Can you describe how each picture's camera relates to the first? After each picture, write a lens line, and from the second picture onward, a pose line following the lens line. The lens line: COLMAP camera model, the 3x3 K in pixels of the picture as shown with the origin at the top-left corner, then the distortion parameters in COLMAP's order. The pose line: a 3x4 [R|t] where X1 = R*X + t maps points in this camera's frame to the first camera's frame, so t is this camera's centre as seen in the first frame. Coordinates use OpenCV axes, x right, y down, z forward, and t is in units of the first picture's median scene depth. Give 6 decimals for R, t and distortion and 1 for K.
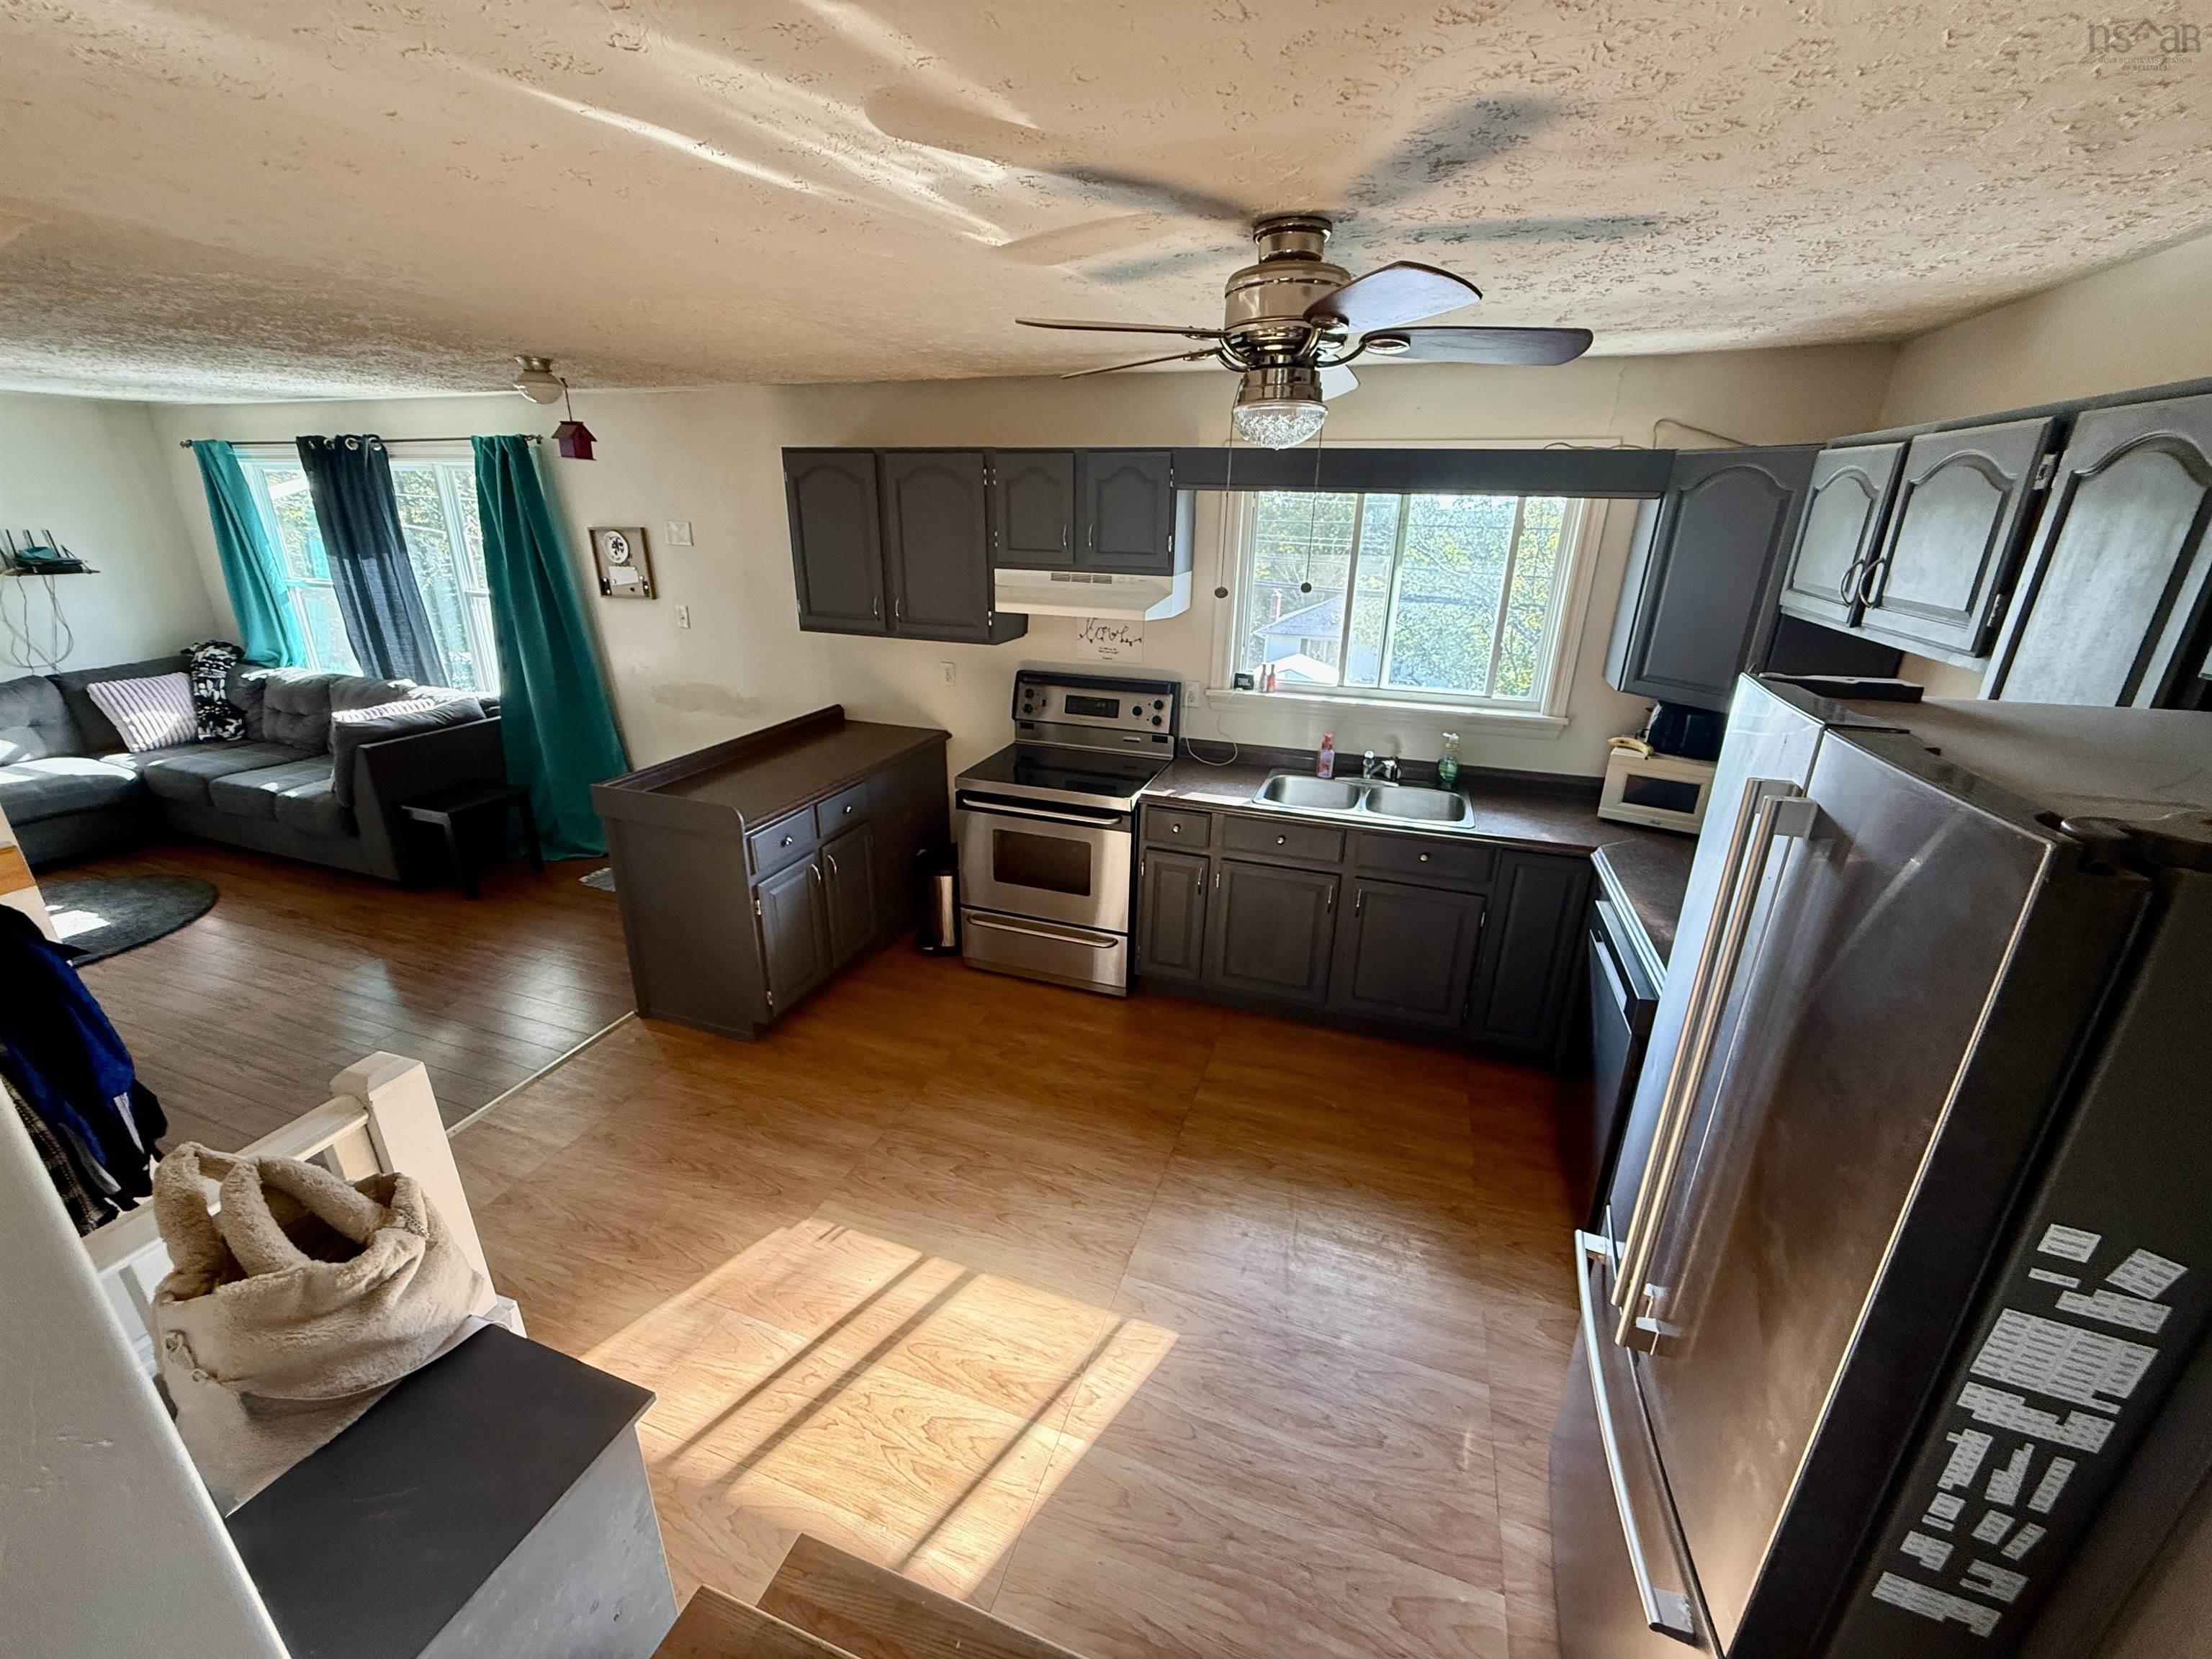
lens RADIAL K [[877.6, 0, 1093.2], [0, 877.6, 829.3], [0, 0, 1]] dist [-0.000747, 0.000240]
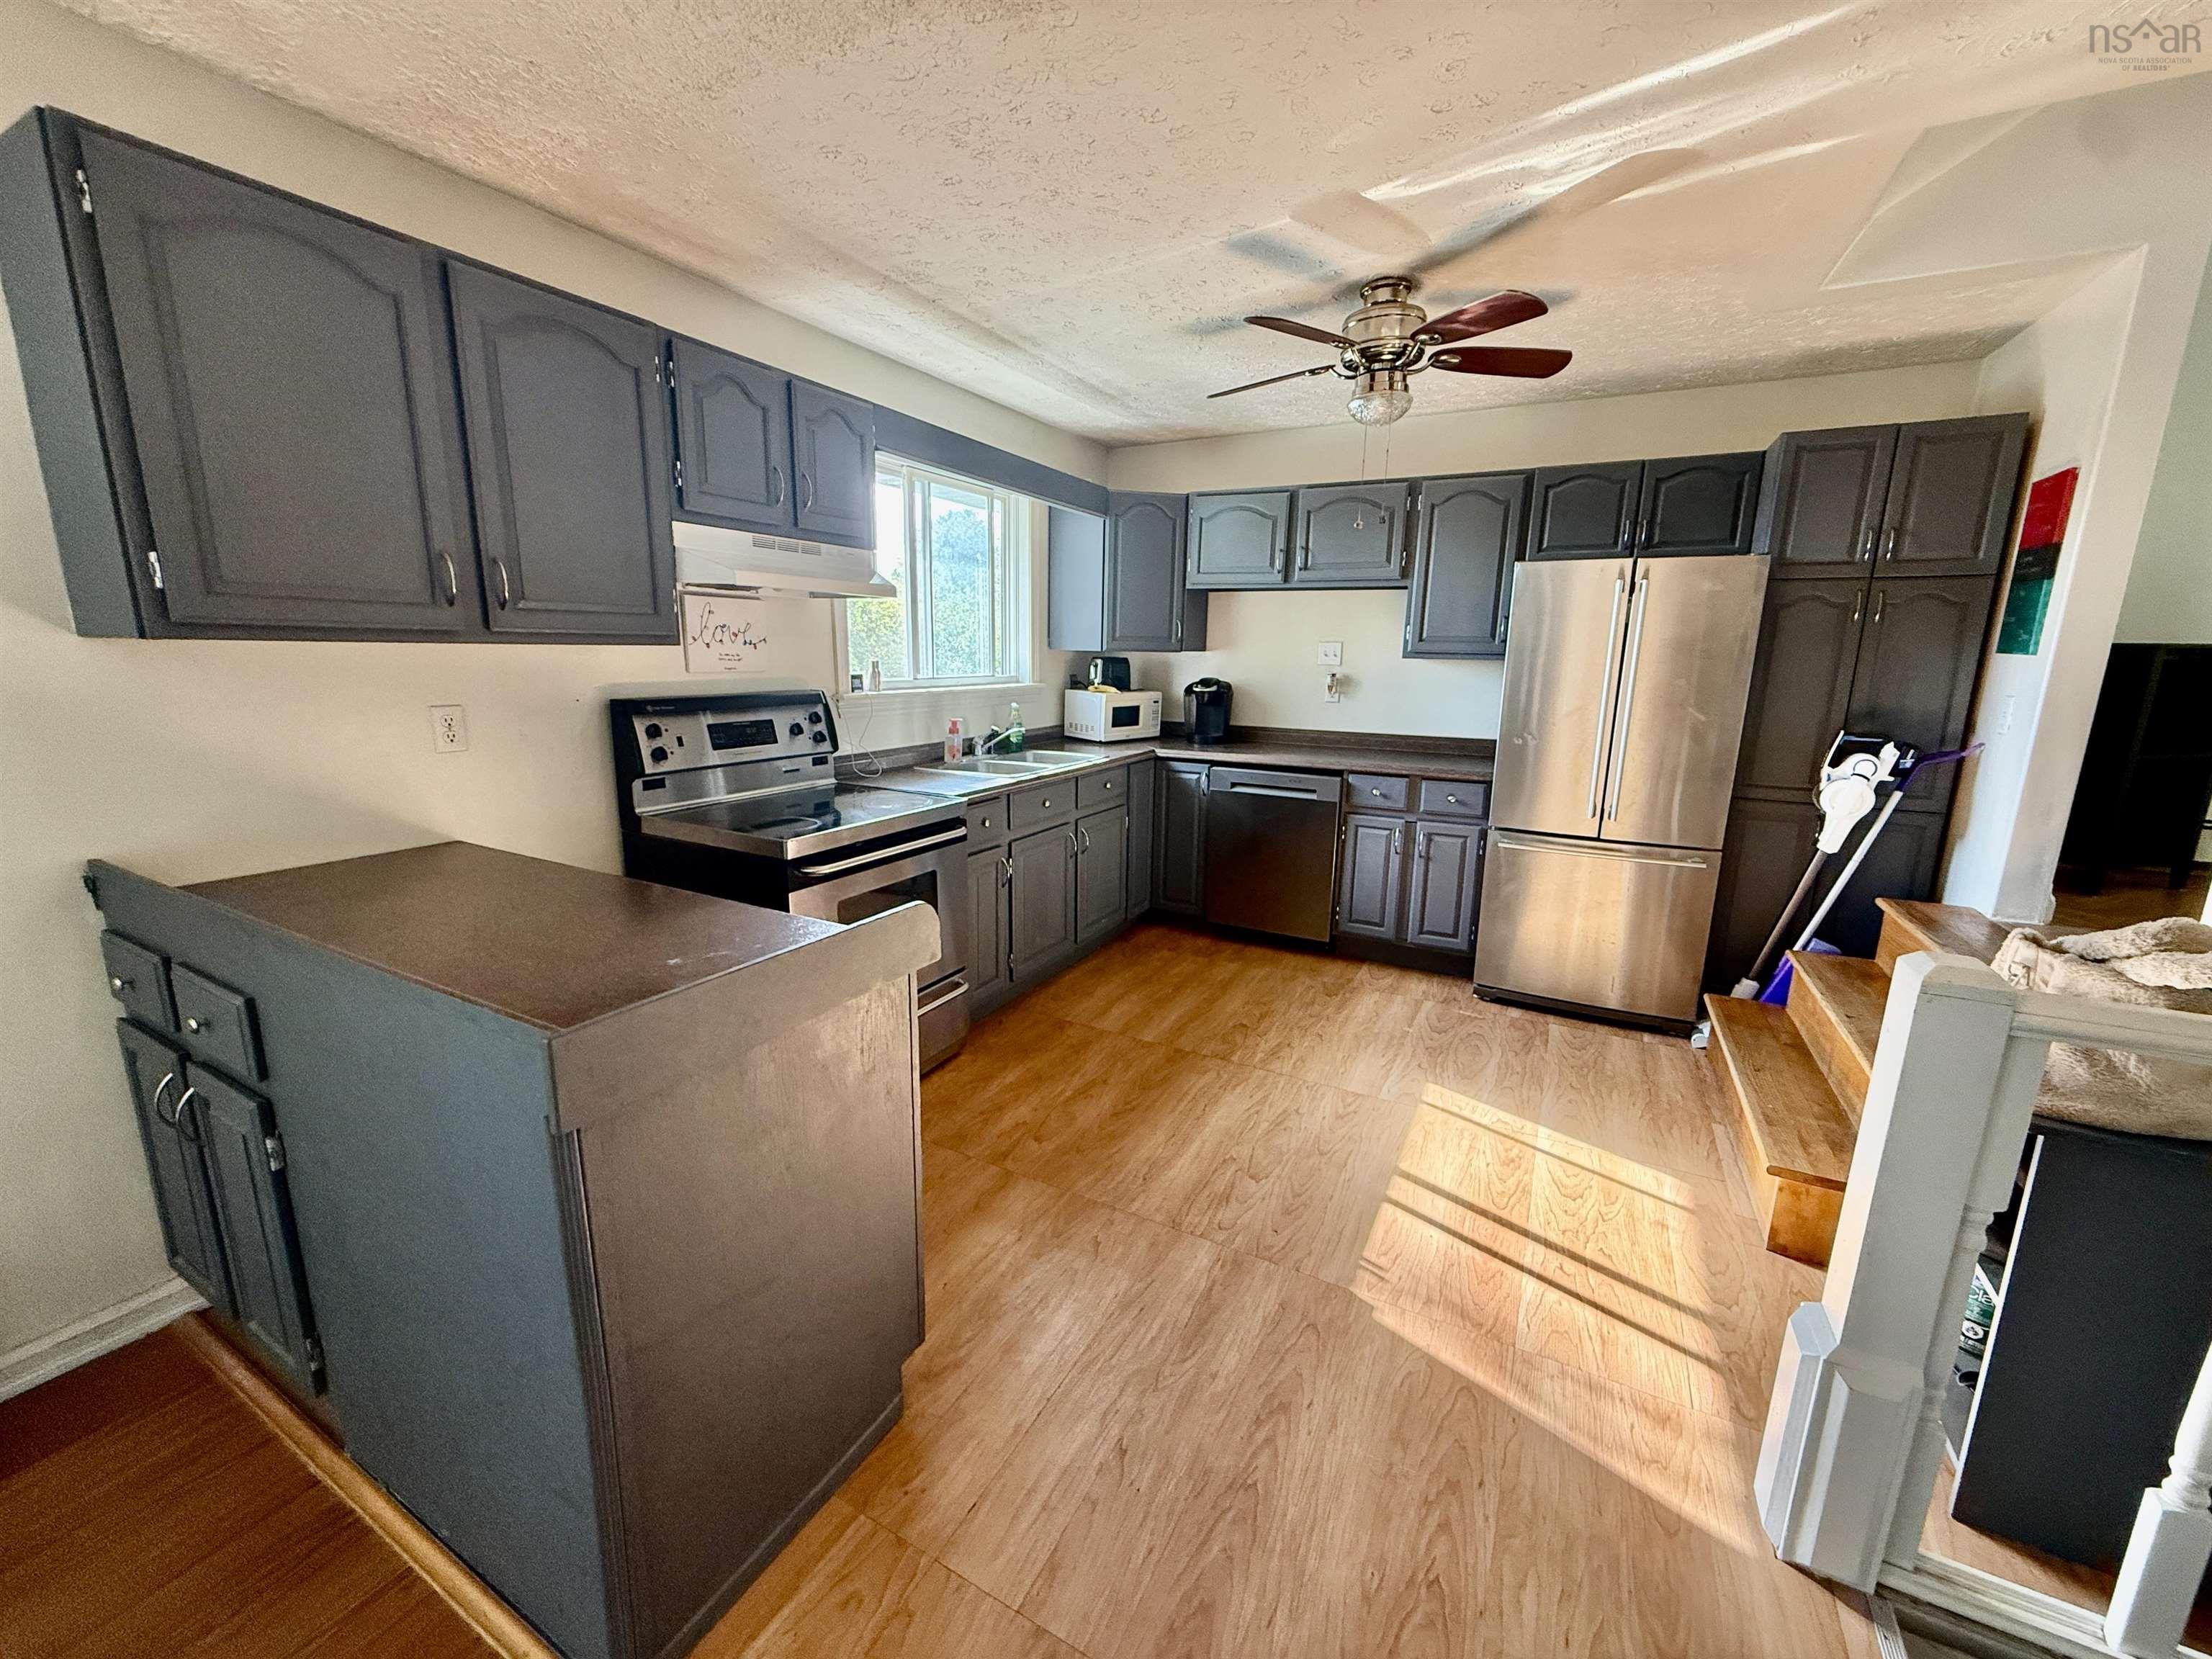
lens RADIAL K [[877.6, 0, 1096.9], [0, 877.6, 828.9], [0, 0, 1]] dist [-0.000747, 0.000240]
pose [[0.156176, -0.213356, 0.964411, -0.996518], [0.330709, 0.931333, 0.152483, -0.124008], [-0.930721, 0.295125, 0.216010, 0.907134]]
